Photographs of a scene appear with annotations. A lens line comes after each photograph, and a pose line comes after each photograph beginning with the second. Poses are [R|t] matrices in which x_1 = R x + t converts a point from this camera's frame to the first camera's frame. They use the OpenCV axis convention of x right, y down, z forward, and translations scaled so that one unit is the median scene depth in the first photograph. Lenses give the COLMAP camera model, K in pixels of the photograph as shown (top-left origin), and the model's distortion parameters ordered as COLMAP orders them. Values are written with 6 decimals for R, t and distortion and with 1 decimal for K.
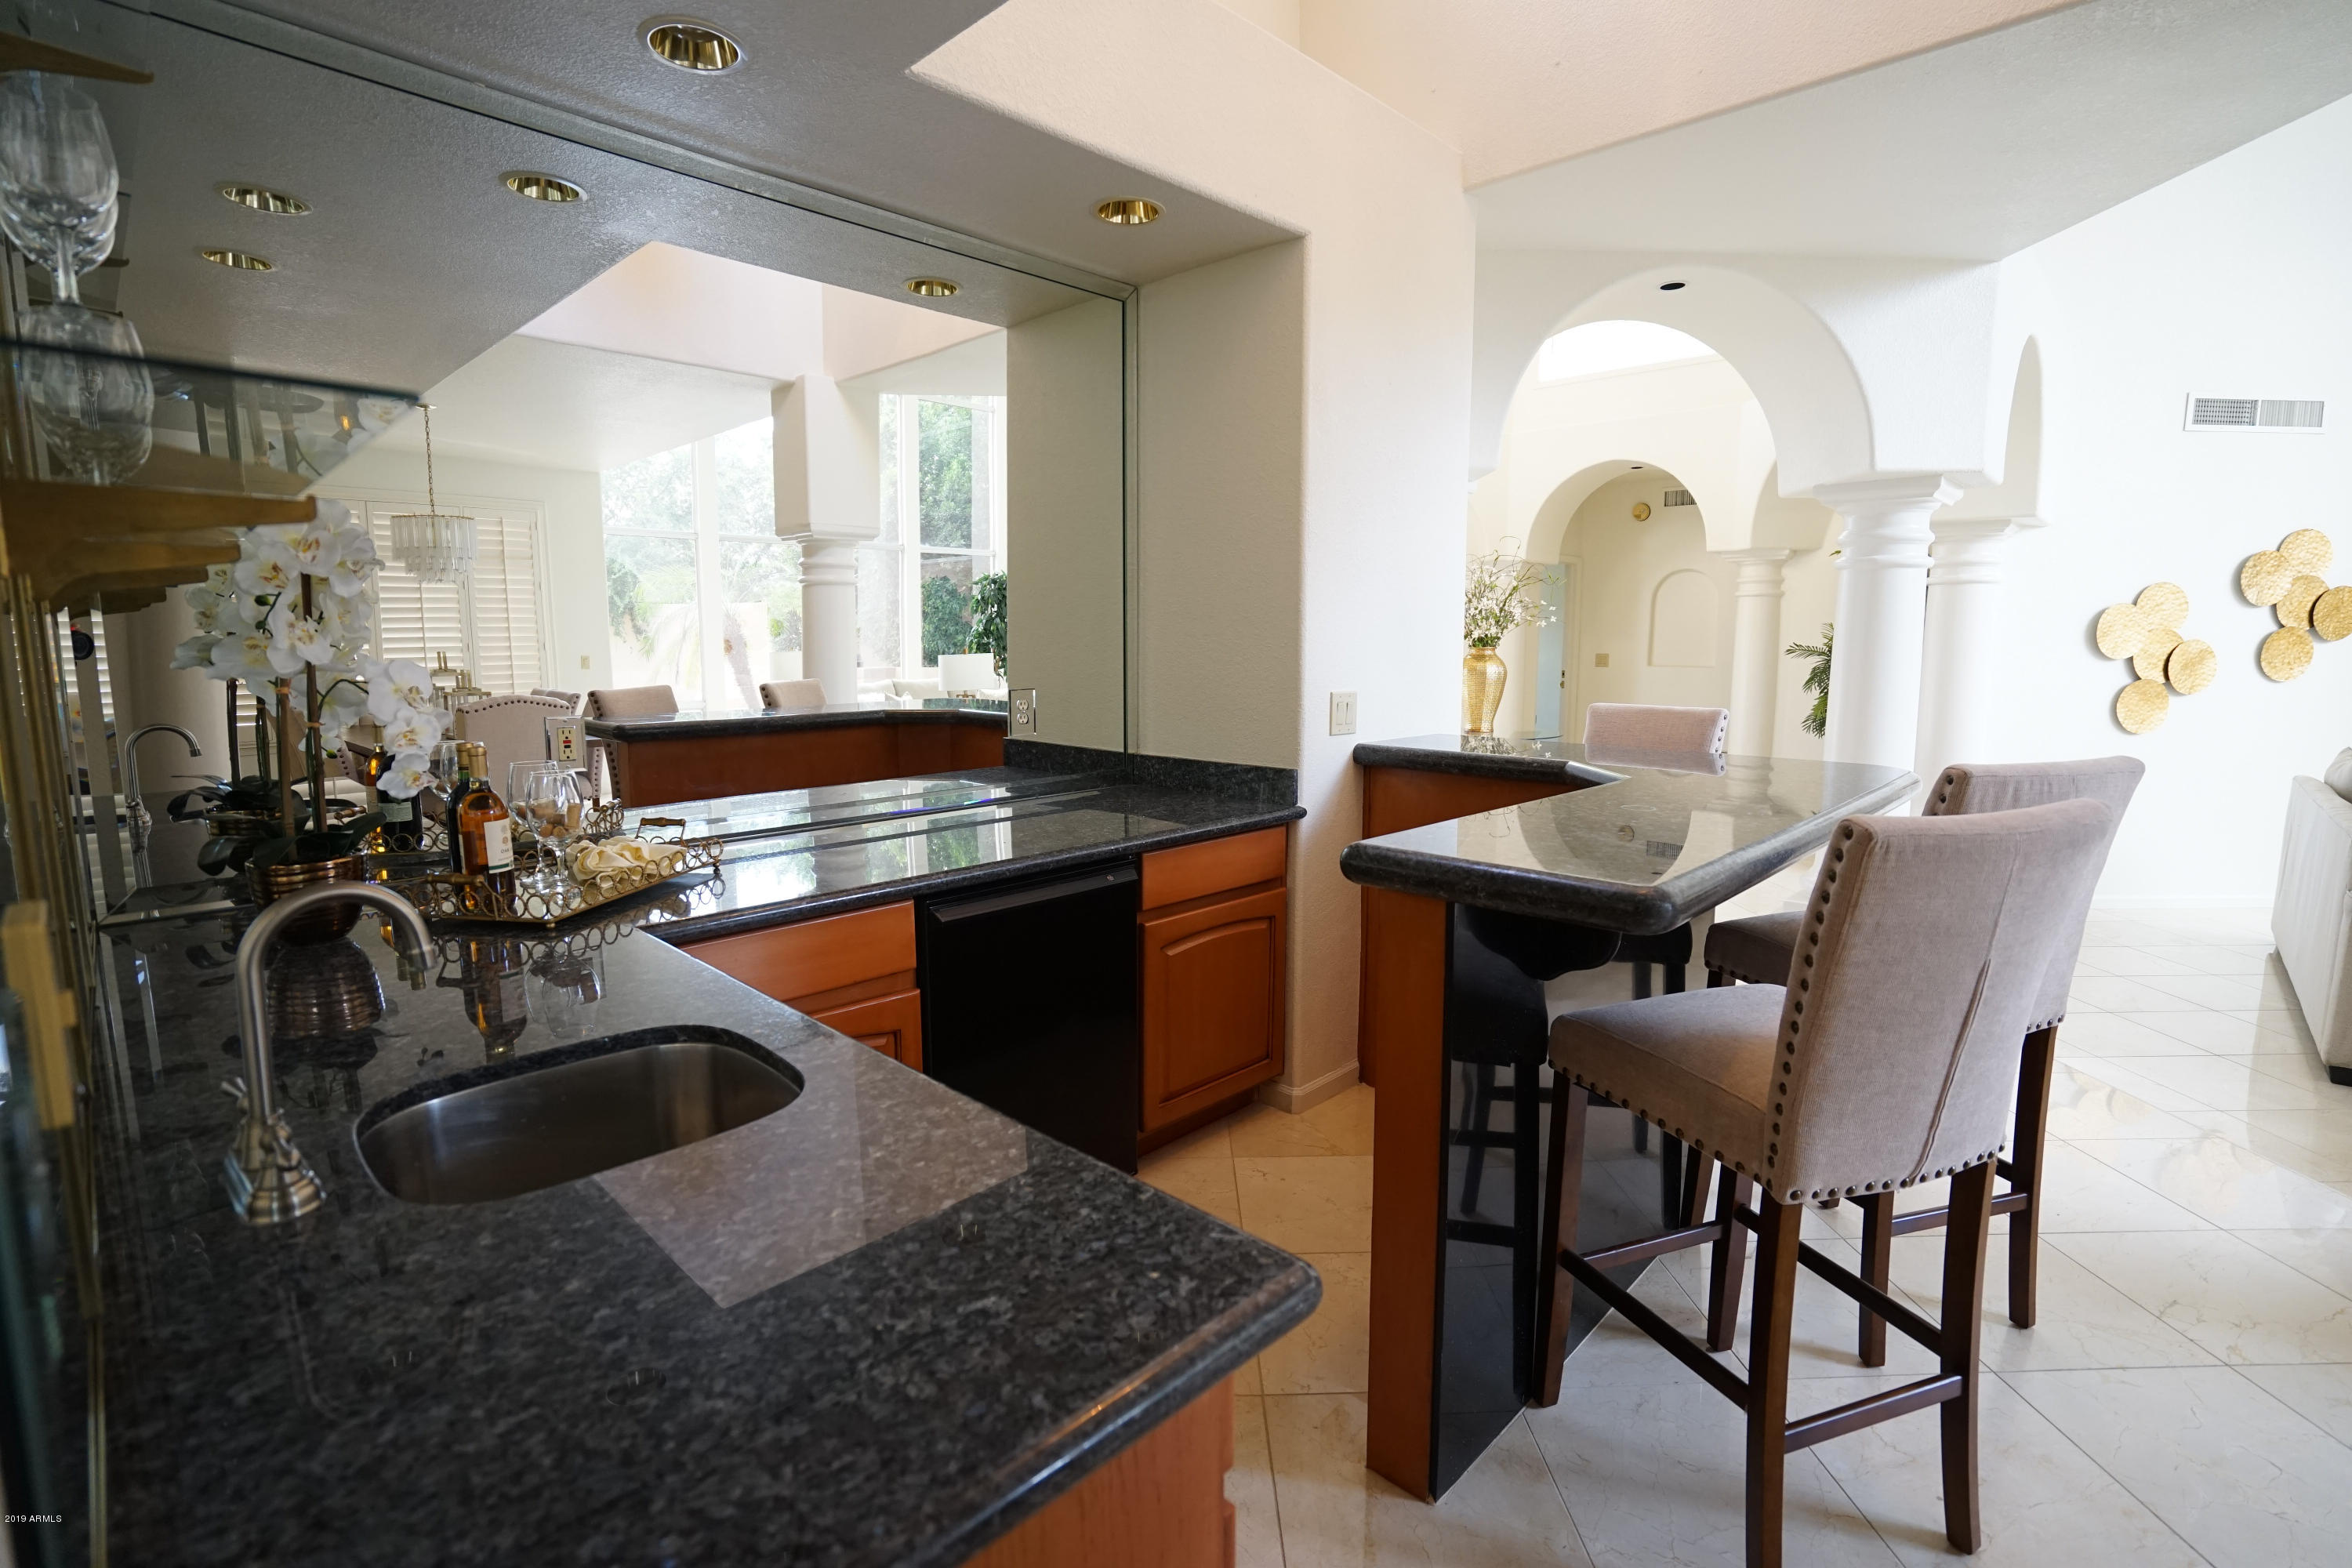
lens RADIAL K [[1077.3, 0, 1177.0], [0, 1077.3, 779.1], [0, 0, 1]] dist [-0.049159, 0.015037]
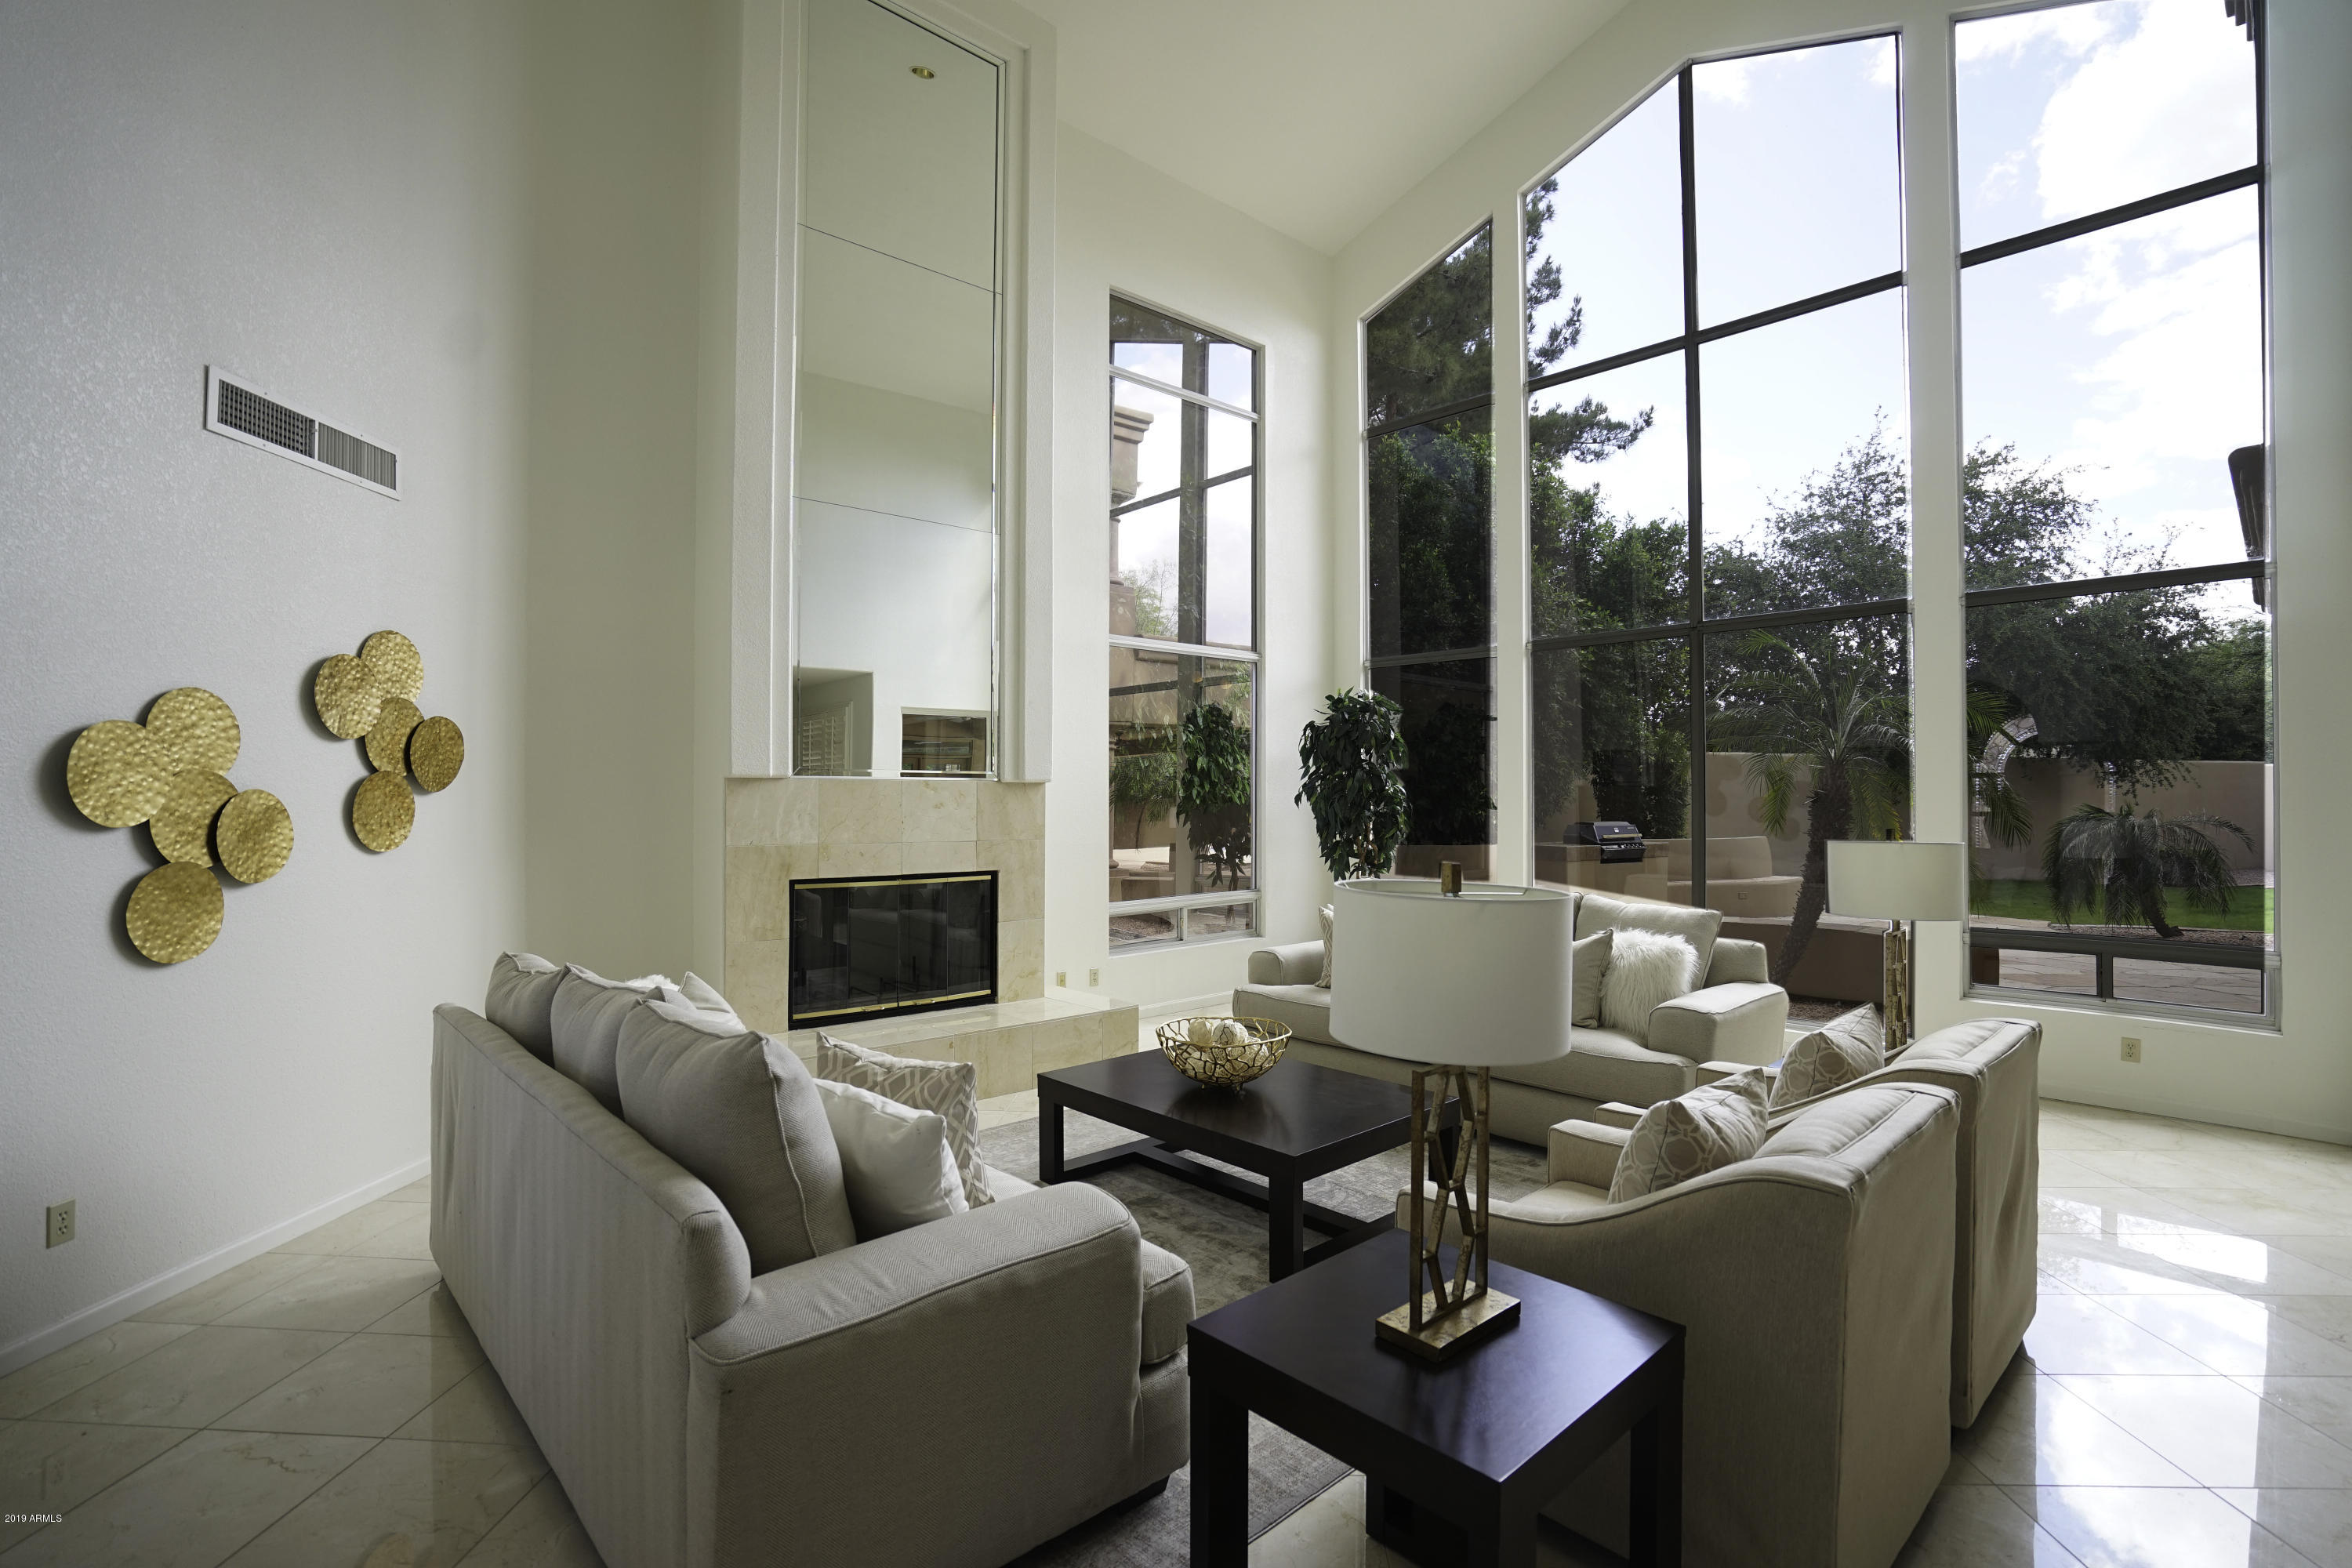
lens RADIAL K [[1077.3, 0, 1179.1], [0, 1077.3, 795.9], [0, 0, 1]] dist [-0.049159, 0.015037]
pose [[0.062101, 0.003465, 0.998064, 0.422759], [0.122988, 0.992346, -0.011098, -0.059930], [-0.990463, 0.123439, 0.061200, 0.449649]]
